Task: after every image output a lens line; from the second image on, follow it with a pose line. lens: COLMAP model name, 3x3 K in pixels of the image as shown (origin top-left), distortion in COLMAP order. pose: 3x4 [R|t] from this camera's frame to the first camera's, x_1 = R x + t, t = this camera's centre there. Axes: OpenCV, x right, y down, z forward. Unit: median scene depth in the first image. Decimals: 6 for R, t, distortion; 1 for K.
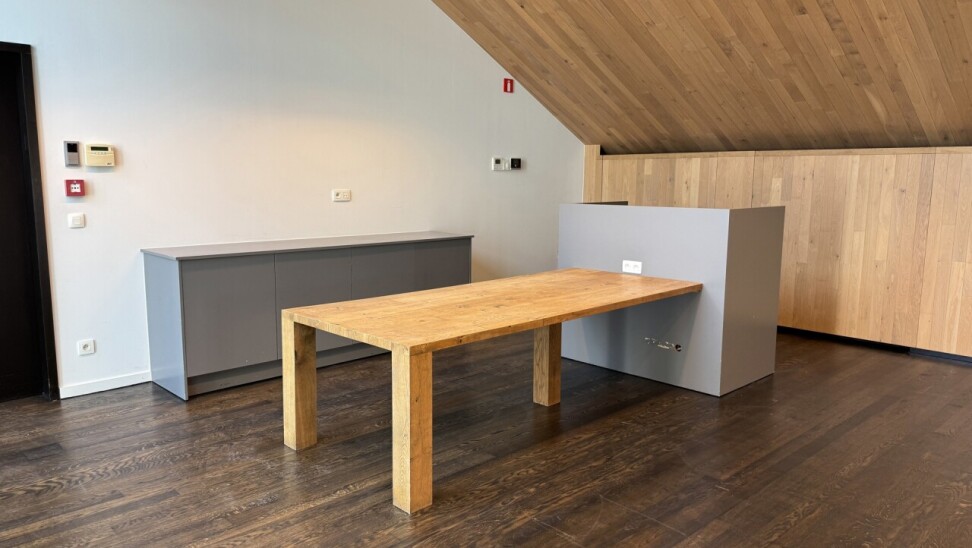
lens RADIAL K [[680.8, 0, 484.7], [0, 680.8, 274.5], [0, 0, 1]] dist [0.073656, -0.101188]
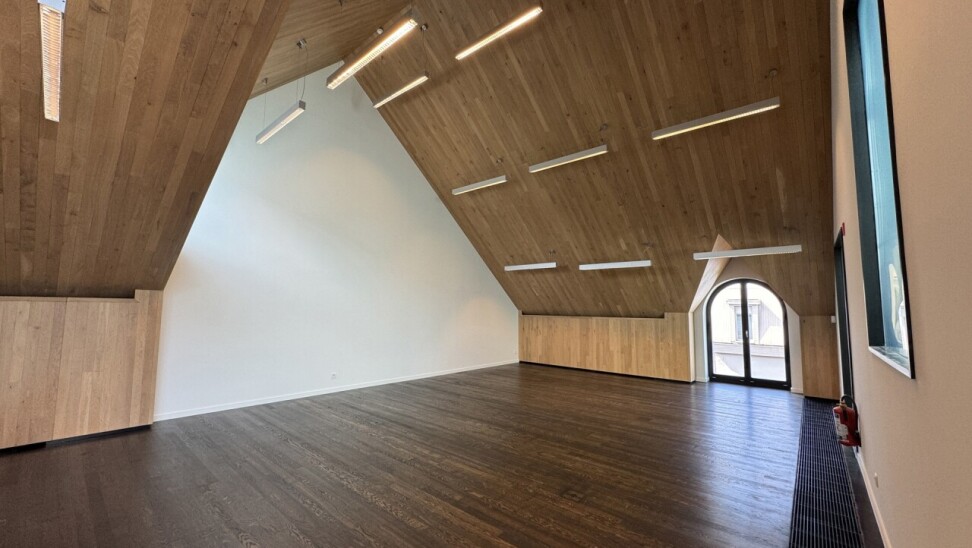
lens RADIAL K [[387.7, 0, 485.6], [0, 387.7, 273.9], [0, 0, 1]] dist [-0.002724, 0.000296]
pose [[-0.088006, 0.079838, 0.992915, -0.281623], [0.132670, 0.988842, -0.067751, -0.063544], [-0.987245, 0.125767, -0.097617, 0.198463]]
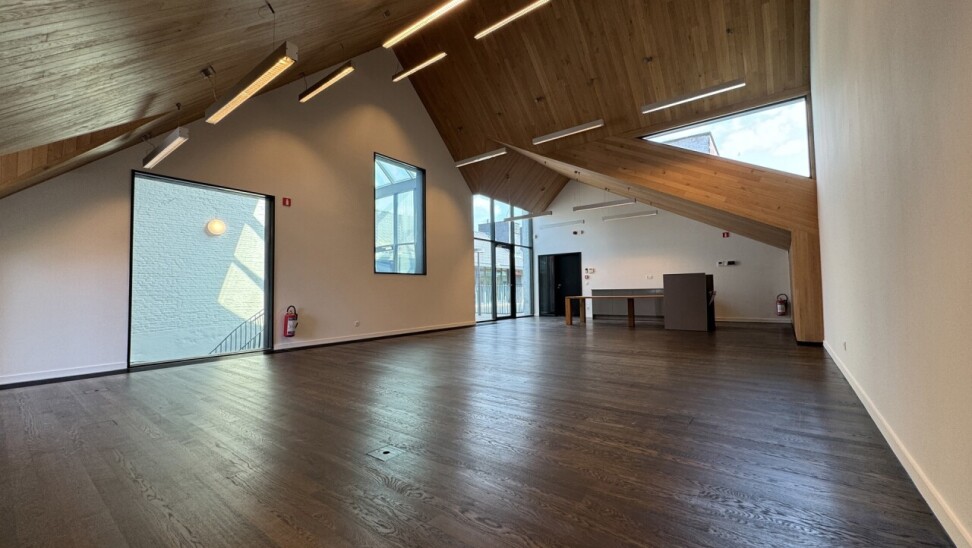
lens RADIAL K [[387.7, 0, 485.6], [0, 387.7, 273.9], [0, 0, 1]] dist [-0.002724, 0.000296]
pose [[0.156047, -0.054911, -0.986222, 1.895402], [-0.125193, 0.989302, -0.074892, 0.145586], [0.979784, 0.135154, 0.147503, -0.166453]]
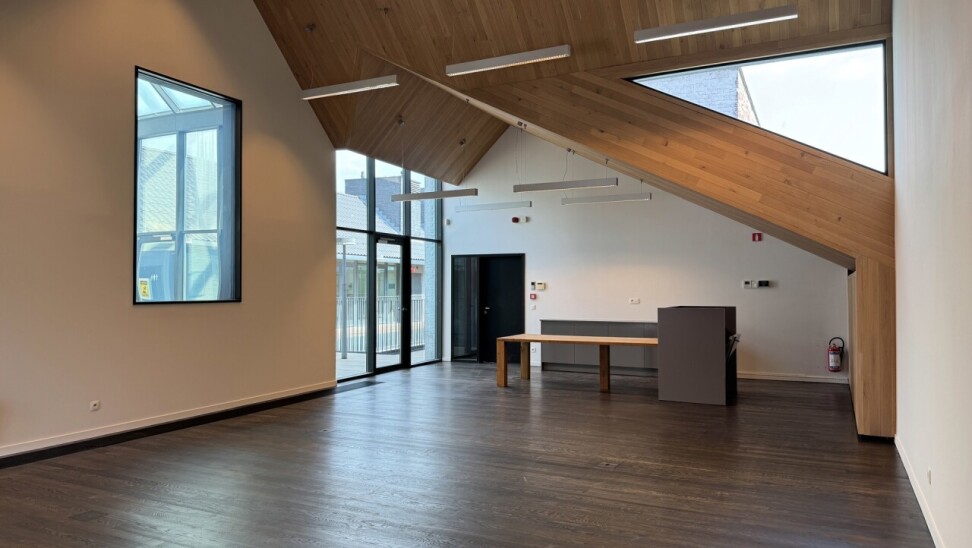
lens RADIAL K [[675.7, 0, 488.8], [0, 675.7, 273.3], [0, 0, 1]] dist [0.159377, -0.295524]
pose [[0.341677, -0.028571, -0.939383, 1.872717], [-0.131555, 0.988243, -0.077906, 0.028724], [0.930565, 0.150199, 0.333901, -0.177314]]
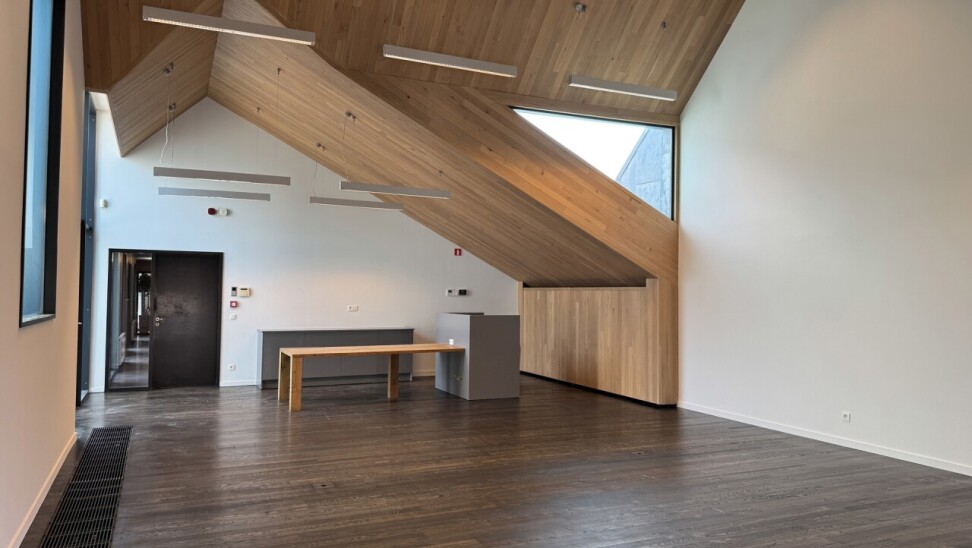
lens RADIAL K [[675.7, 0, 488.8], [0, 675.7, 273.3], [0, 0, 1]] dist [0.159377, -0.295524]
pose [[0.944349, -0.005967, -0.328890, 1.009997], [-0.051953, 0.984581, -0.167039, 0.123587], [0.324816, 0.174830, 0.929478, -0.966391]]
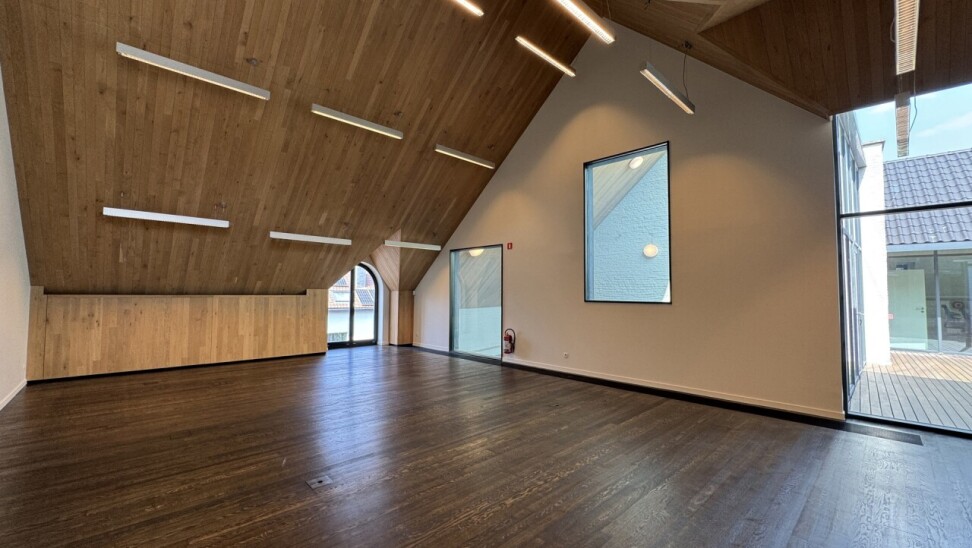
lens RADIAL K [[387.7, 0, 485.6], [0, 387.7, 273.9], [0, 0, 1]] dist [-0.002724, 0.000296]
pose [[-0.999920, -0.012687, -0.000071, 0.589598], [-0.012635, 0.995210, 0.096944, -0.154690], [-0.001159, 0.096937, -0.995290, 1.015919]]
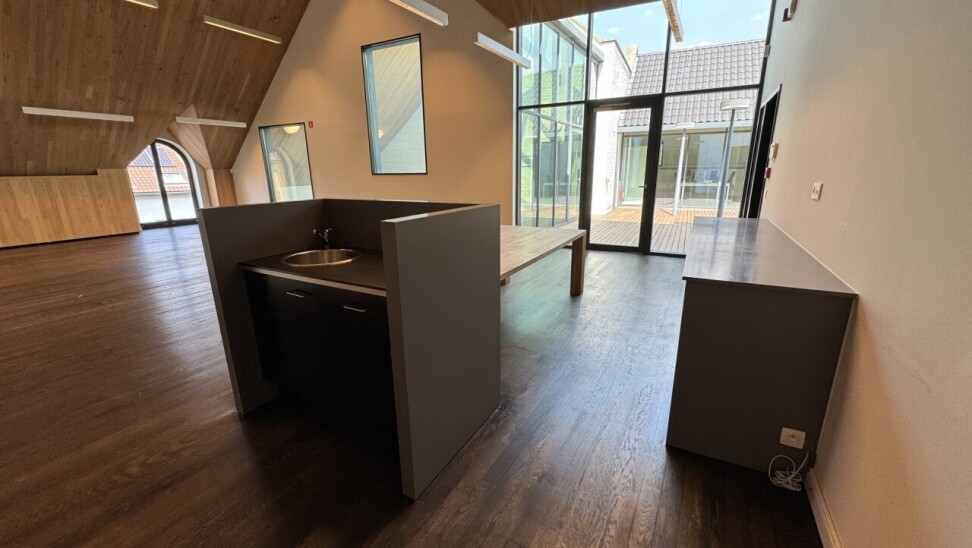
lens RADIAL K [[387.7, 0, 485.6], [0, 387.7, 273.9], [0, 0, 1]] dist [-0.002724, 0.000296]
pose [[-0.958013, 0.080280, -0.275258, 0.253884], [-0.034528, 0.920717, 0.388701, -0.203127], [0.284639, 0.381884, -0.879287, 1.451810]]
